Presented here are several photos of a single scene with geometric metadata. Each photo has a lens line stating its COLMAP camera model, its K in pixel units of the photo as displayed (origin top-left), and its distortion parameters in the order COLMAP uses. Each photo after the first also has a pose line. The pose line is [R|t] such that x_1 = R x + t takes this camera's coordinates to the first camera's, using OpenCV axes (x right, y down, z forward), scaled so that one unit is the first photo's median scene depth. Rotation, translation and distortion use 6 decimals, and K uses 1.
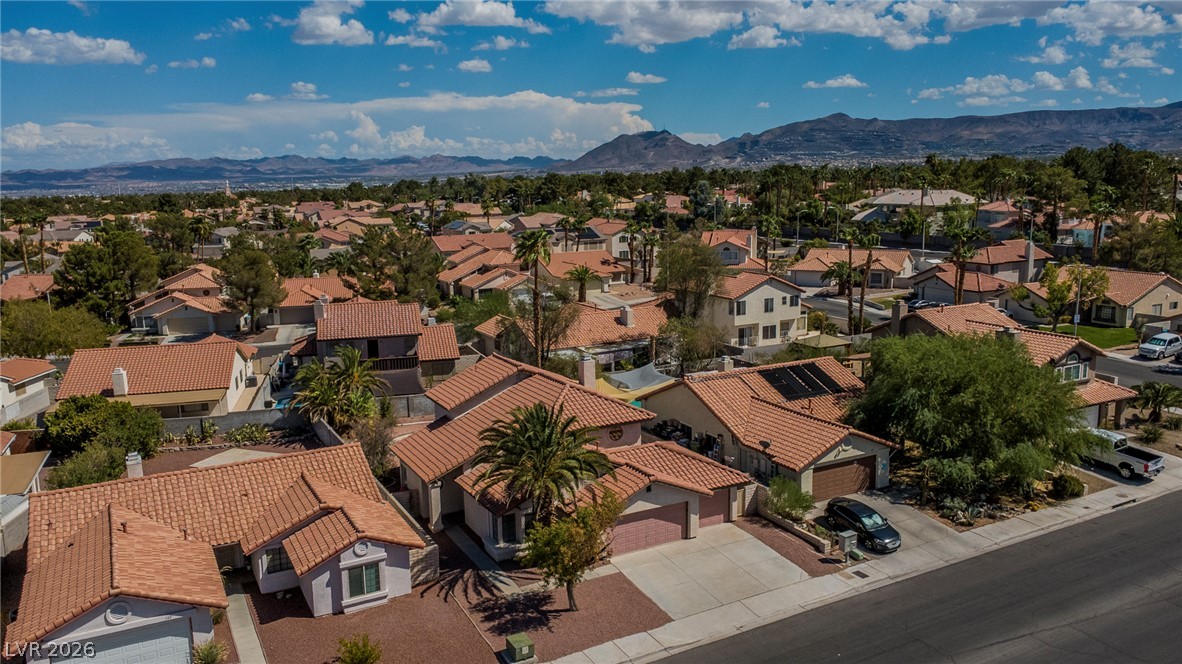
lens RADIAL K [[902.9, 0, 591.9], [0, 902.9, 327.7], [0, 0, 1]] dist [0.025696, -0.023254]
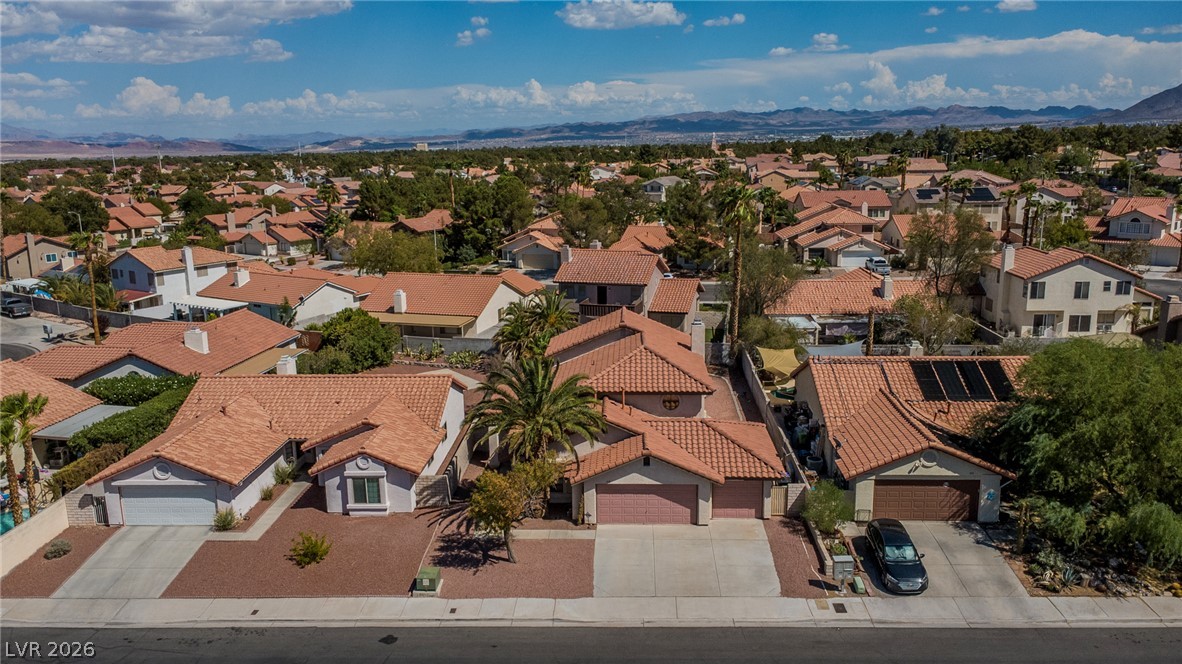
lens RADIAL K [[902.9, 0, 596.1], [0, 902.9, 334.5], [0, 0, 1]] dist [0.025696, -0.023254]
pose [[0.860478, 0.117699, -0.495707, 0.431638], [-0.088892, 0.992709, 0.081402, -0.024582], [0.501674, -0.025980, 0.864667, 0.147007]]
